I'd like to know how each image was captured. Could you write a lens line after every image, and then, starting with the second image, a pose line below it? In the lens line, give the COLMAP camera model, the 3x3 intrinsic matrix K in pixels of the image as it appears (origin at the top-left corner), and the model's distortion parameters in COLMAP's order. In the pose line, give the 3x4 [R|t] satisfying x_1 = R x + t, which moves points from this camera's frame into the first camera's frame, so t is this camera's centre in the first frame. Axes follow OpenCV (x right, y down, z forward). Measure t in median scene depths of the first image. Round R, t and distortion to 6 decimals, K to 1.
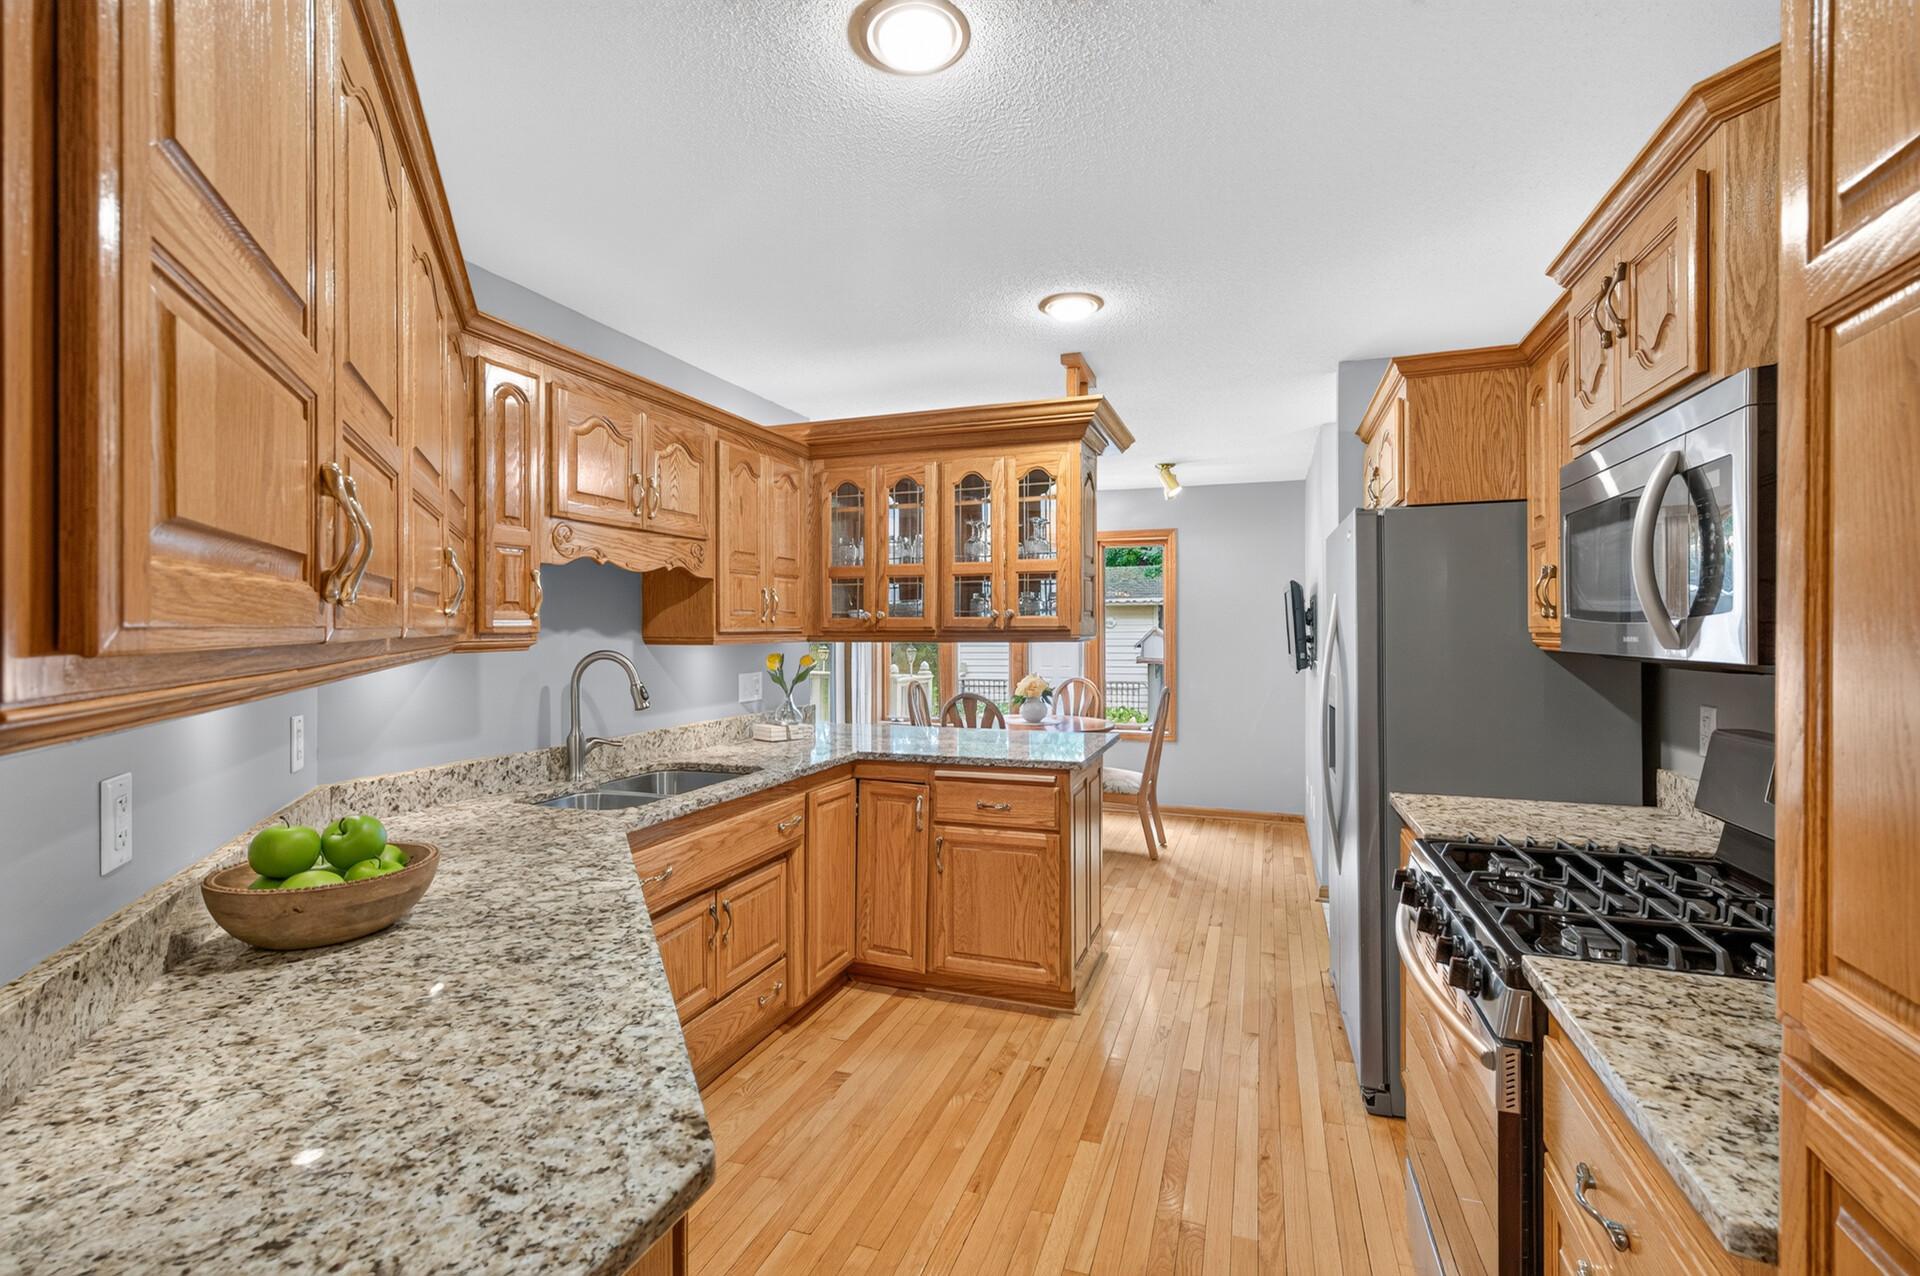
lens RADIAL K [[854.5, 0, 960.0], [0, 854.5, 638.0], [0, 0, 1]] dist [0.021533, -0.013224]
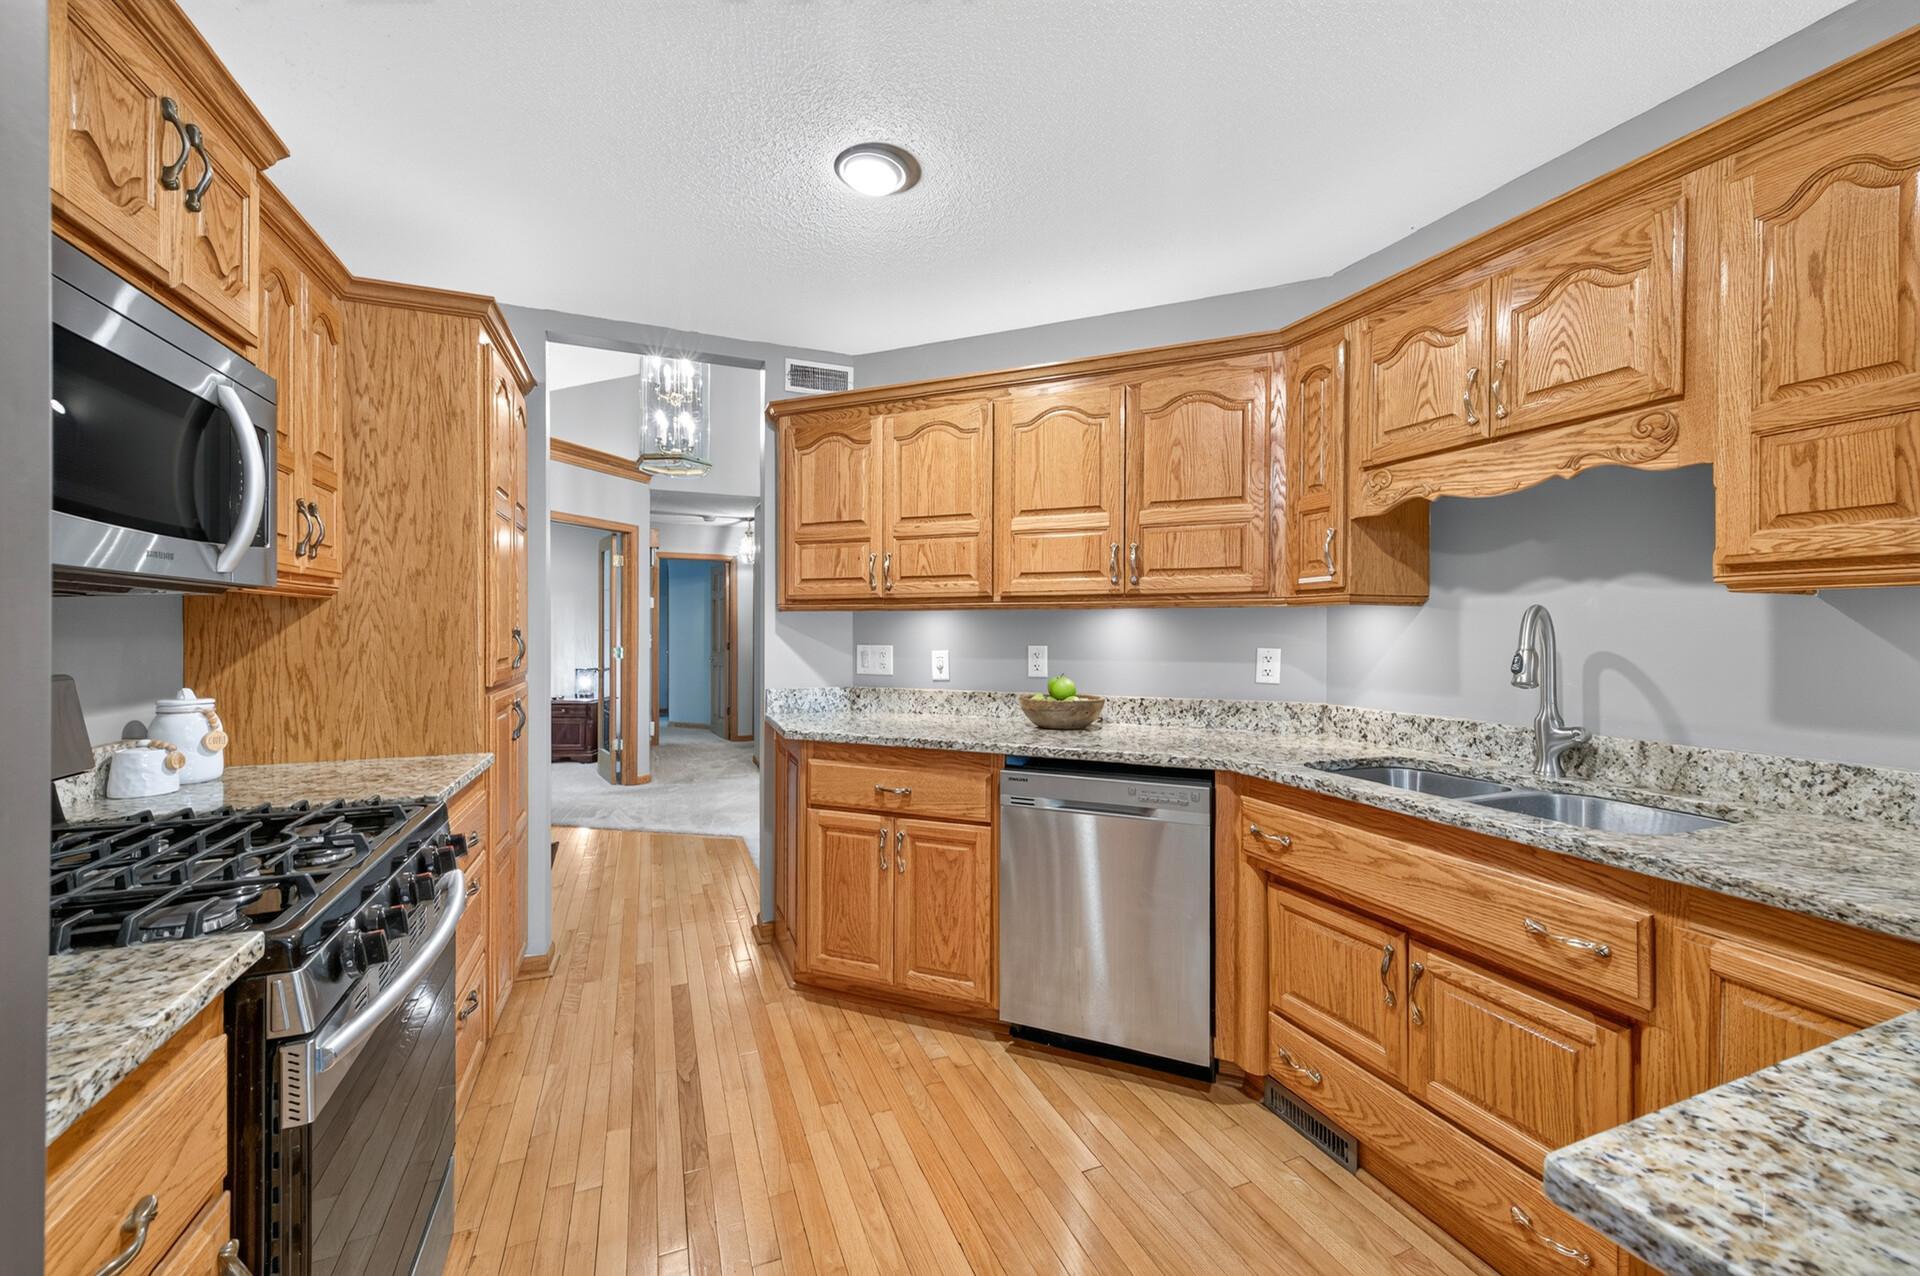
lens RADIAL K [[754.6, 0, 957.2], [0, 754.6, 631.2], [0, 0, 1]] dist [0.000011, -0.000352]
pose [[-0.749725, 0.004170, -0.661737, 0.418934], [-0.006933, 0.999876, 0.014156, 0.033932], [0.661713, 0.015201, -0.749603, 1.244961]]
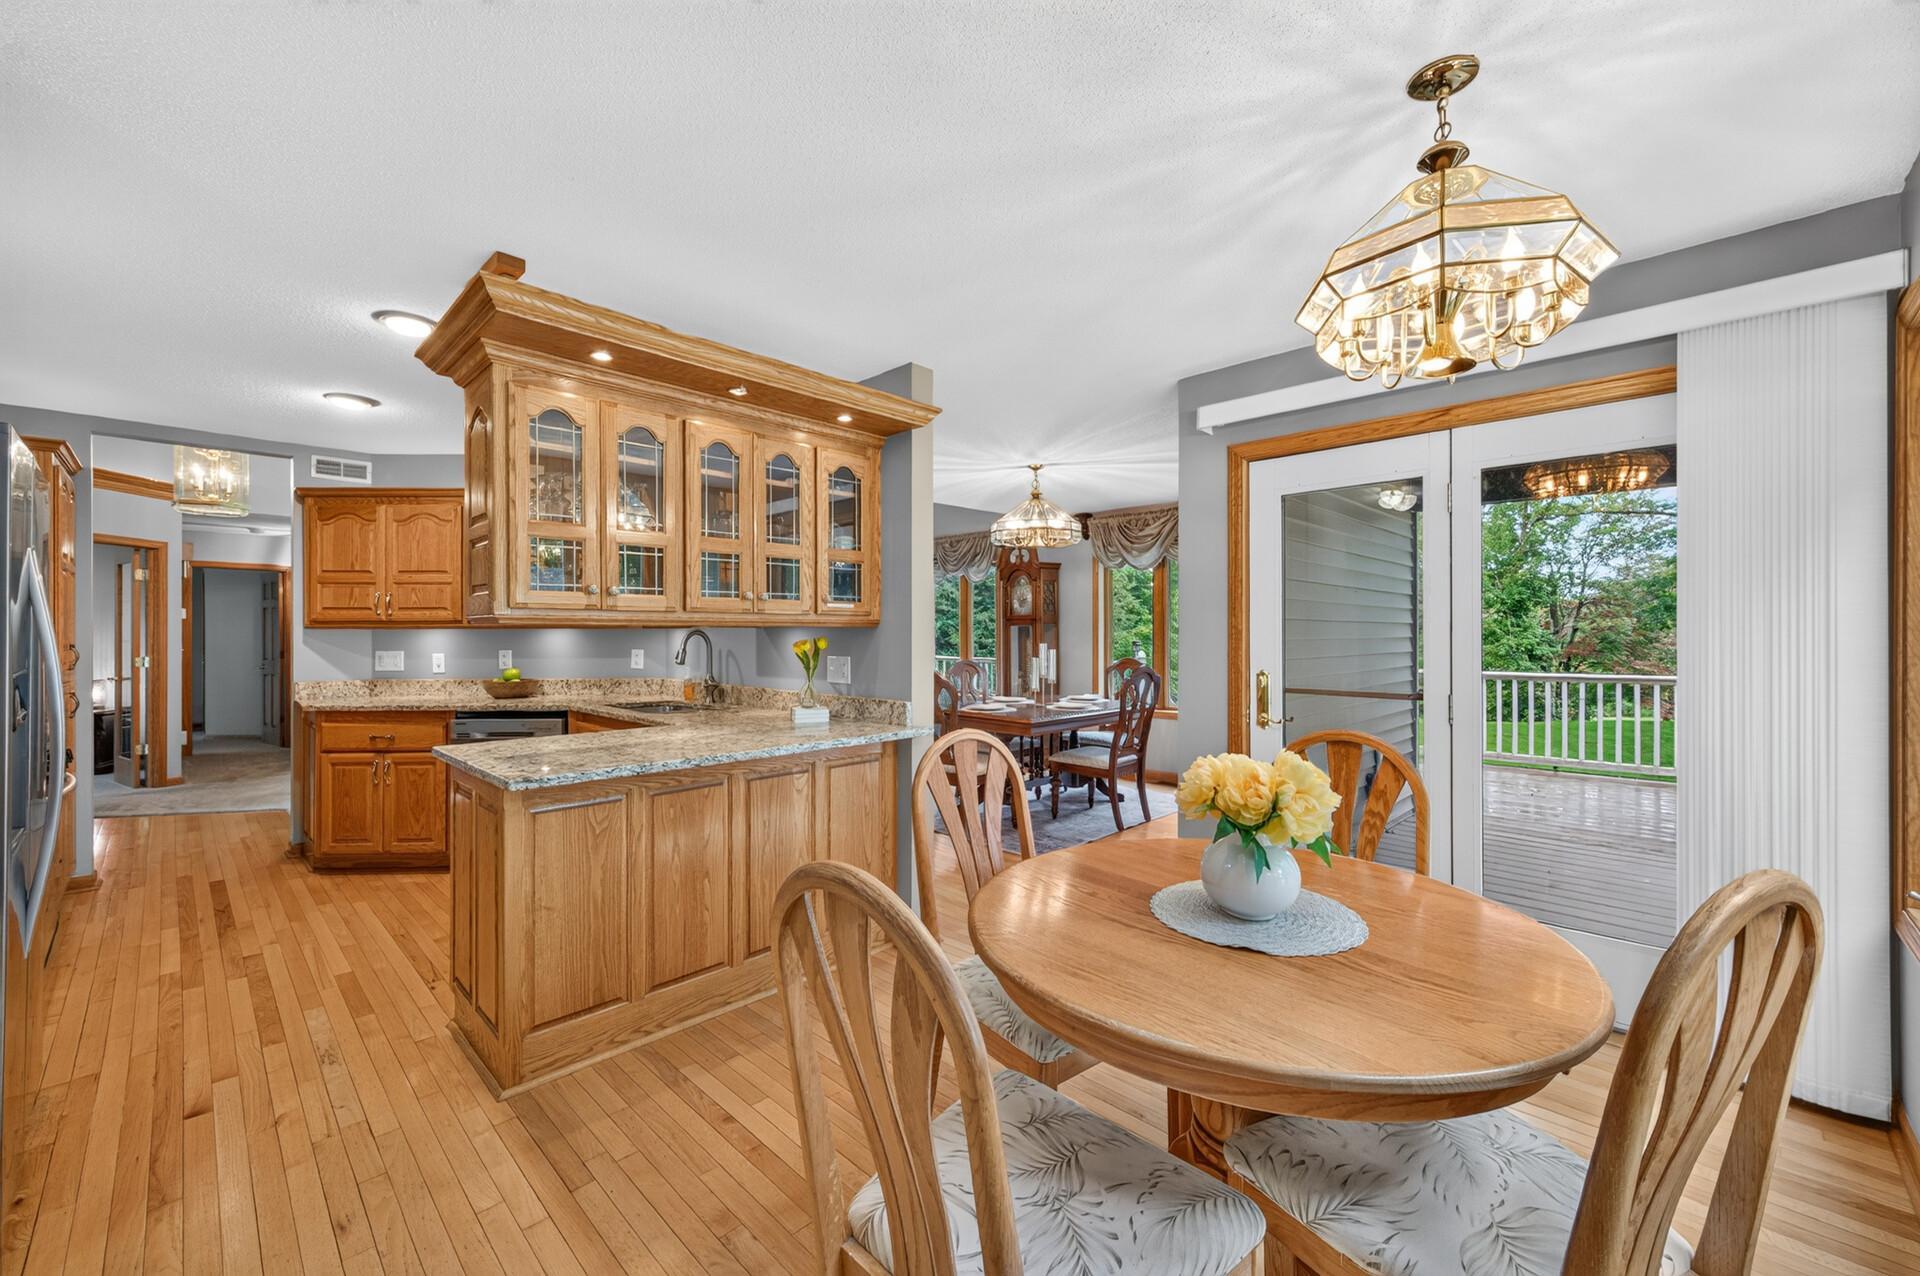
lens RADIAL K [[754.6, 0, 957.2], [0, 754.6, 631.2], [0, 0, 1]] dist [0.000011, -0.000352]
pose [[-0.414989, 0.002468, -0.909823, 0.637112], [-0.006592, 0.999962, 0.005719, 0.018518], [0.909803, 0.008371, -0.414957, 1.821113]]
